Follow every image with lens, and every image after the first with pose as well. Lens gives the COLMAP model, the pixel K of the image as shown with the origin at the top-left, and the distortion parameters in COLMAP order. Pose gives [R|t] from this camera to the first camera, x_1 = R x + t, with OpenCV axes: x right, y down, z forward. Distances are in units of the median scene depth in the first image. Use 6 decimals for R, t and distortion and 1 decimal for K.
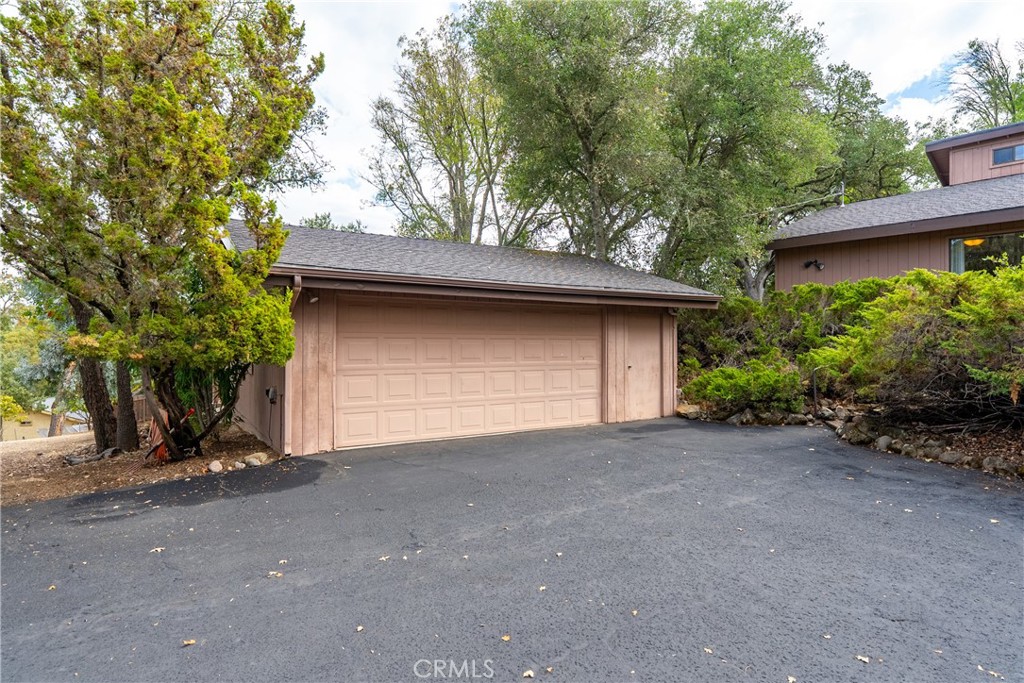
lens RADIAL K [[561.5, 0, 508.9], [0, 561.5, 339.9], [0, 0, 1]] dist [-0.004084, 0.000015]
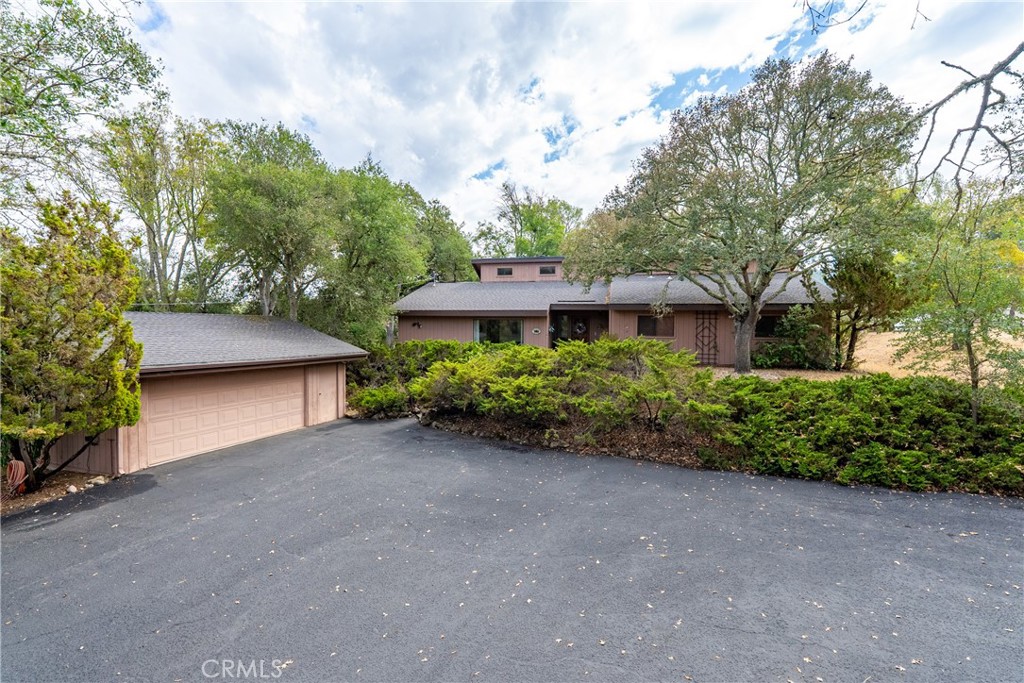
lens RADIAL K [[465.6, 0, 512.6], [0, 465.6, 337.5], [0, 0, 1]] dist [0.002430, 0.000294]
pose [[0.786703, -0.005751, 0.617305, -0.252277], [-0.007712, 0.999787, 0.019142, -0.188469], [-0.617284, -0.019820, 0.786491, -0.639251]]
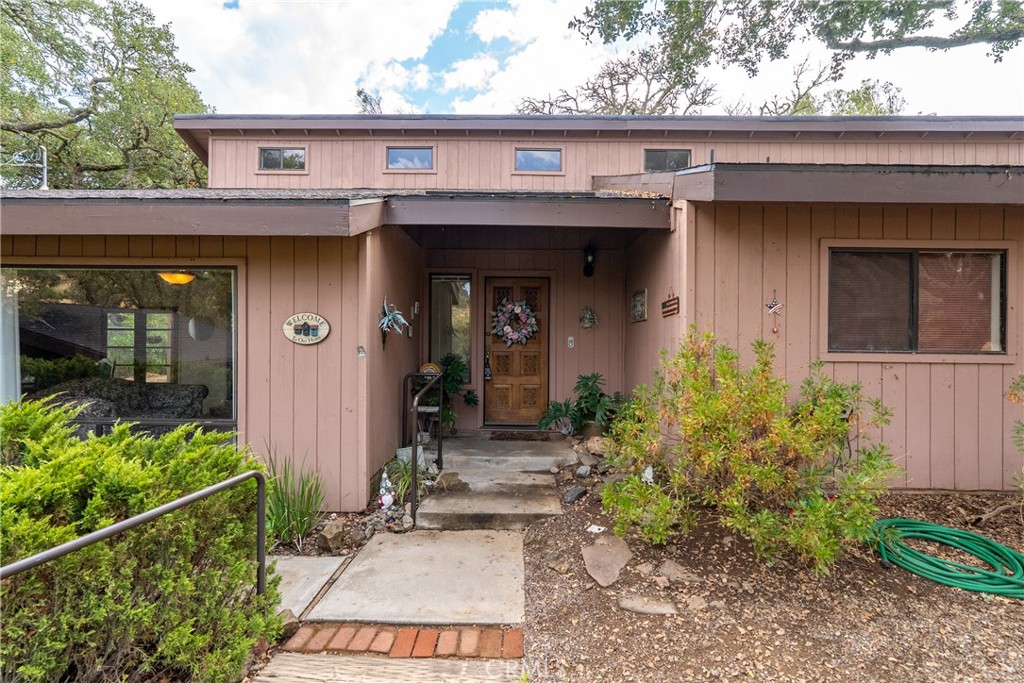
lens RADIAL K [[465.6, 0, 513.3], [0, 465.6, 343.1], [0, 0, 1]] dist [0.002430, 0.000294]
pose [[0.624307, 0.000160, 0.781179, 0.990347], [-0.008423, 0.999943, 0.006527, -0.167157], [-0.781133, -0.010655, 0.624273, 0.627294]]
